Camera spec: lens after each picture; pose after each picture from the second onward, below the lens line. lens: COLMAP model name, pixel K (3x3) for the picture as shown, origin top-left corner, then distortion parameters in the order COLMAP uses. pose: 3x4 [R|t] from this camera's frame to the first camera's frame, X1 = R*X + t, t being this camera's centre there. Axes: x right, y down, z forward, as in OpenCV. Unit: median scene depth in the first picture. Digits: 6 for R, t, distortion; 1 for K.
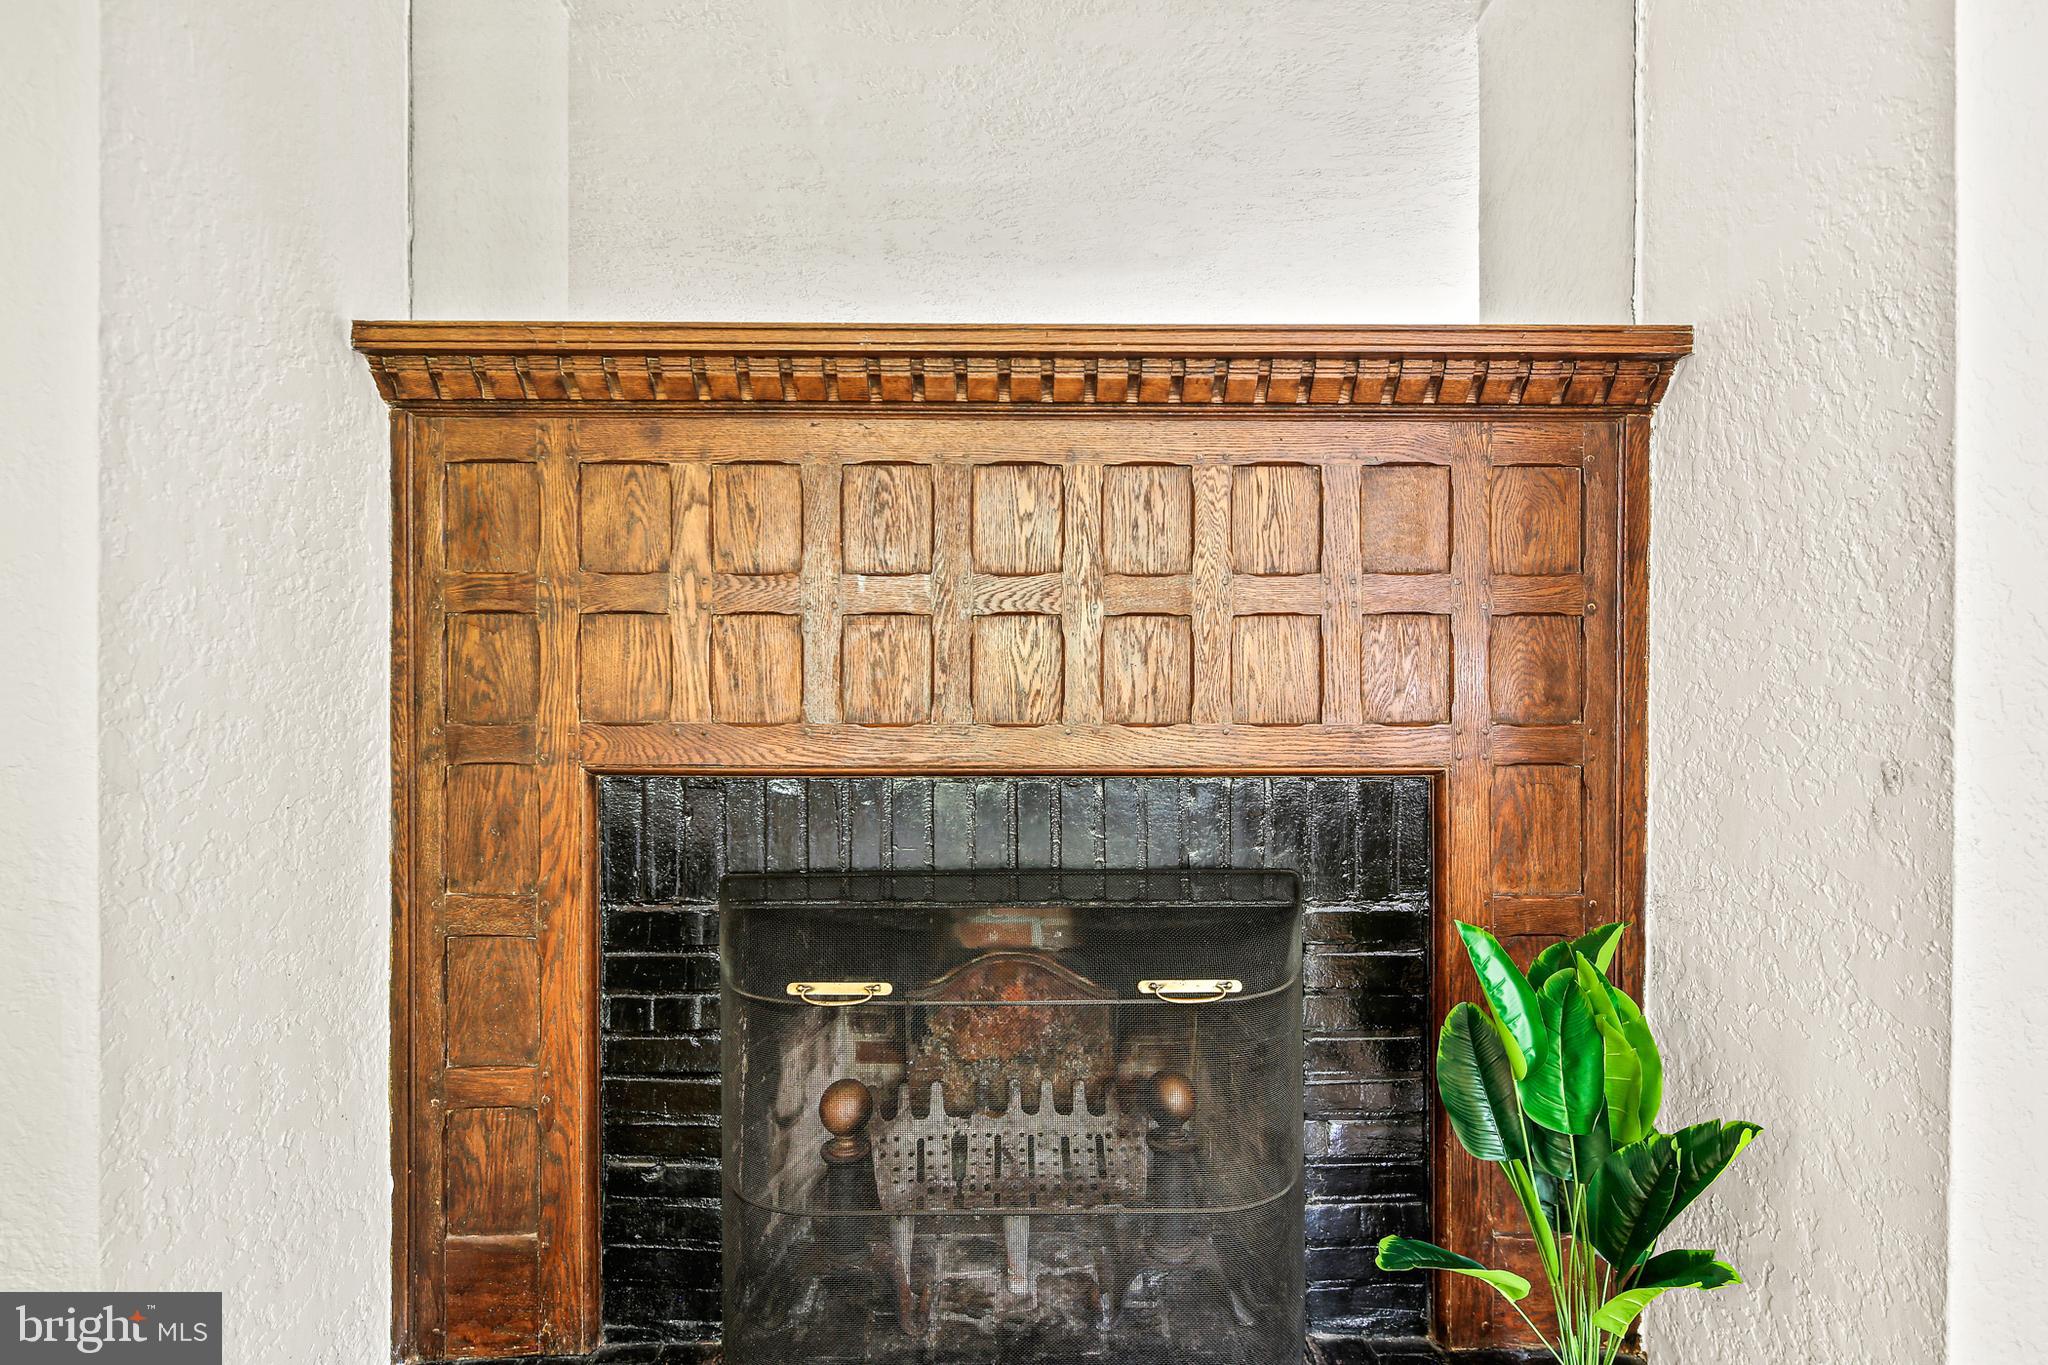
lens RADIAL K [[992.0, 0, 1019.9], [0, 992.0, 667.0], [0, 0, 1]] dist [0.003974, -0.001395]
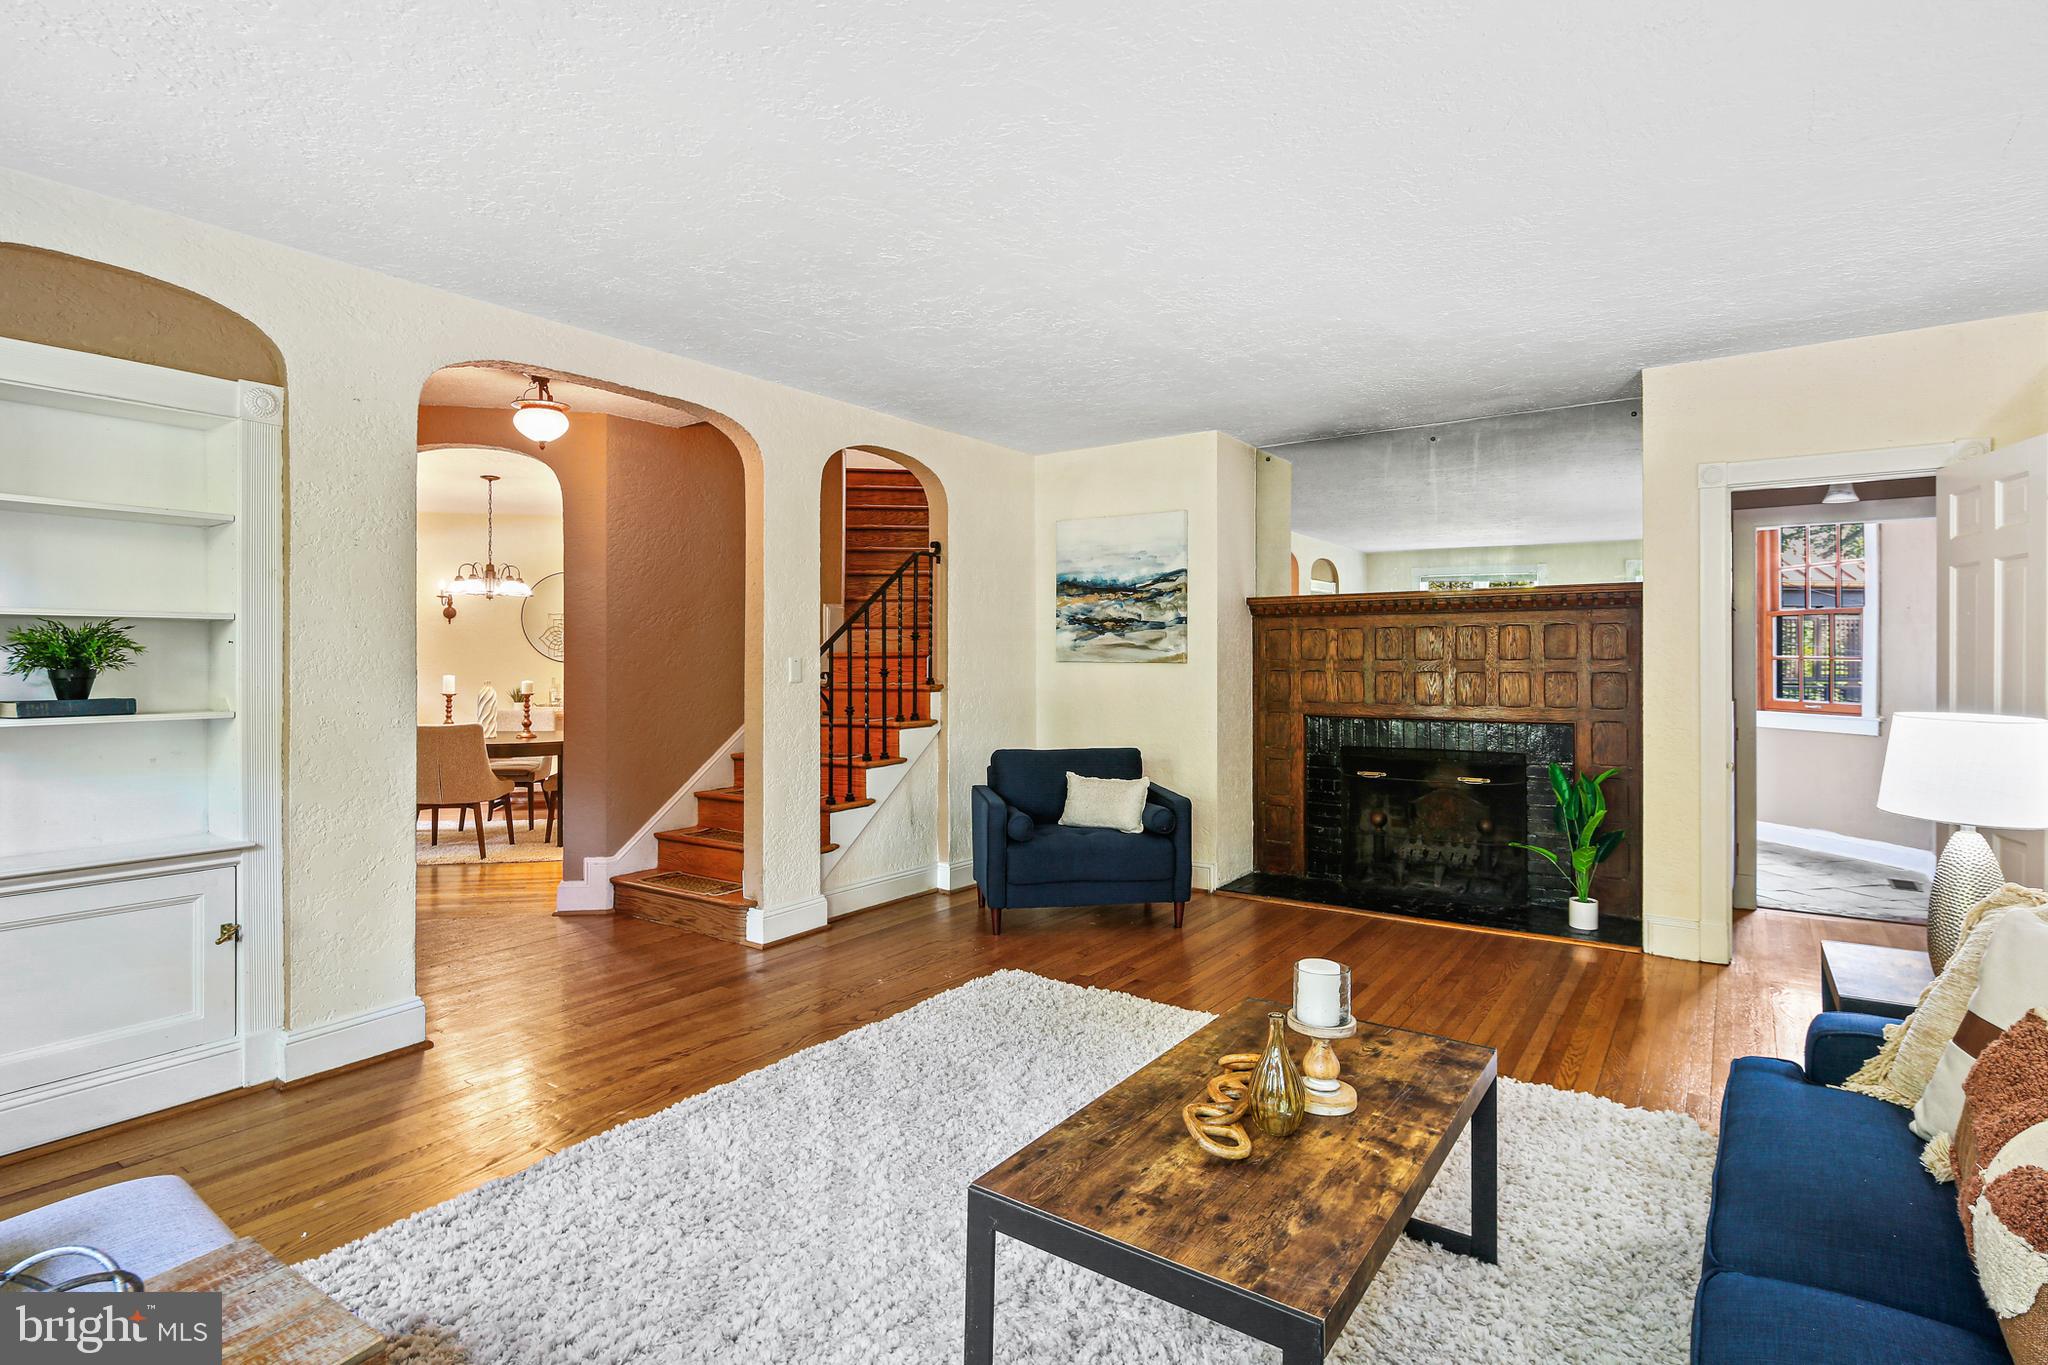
lens RADIAL K [[1006.7, 0, 1022.4], [0, 1006.7, 654.1], [0, 0, 1]] dist [0.007380, -0.006522]
pose [[0.815387, -0.005844, -0.578886, 0.846828], [0.000059, 0.999950, -0.010011, -0.078508], [0.578916, 0.008129, 0.815347, -2.563502]]
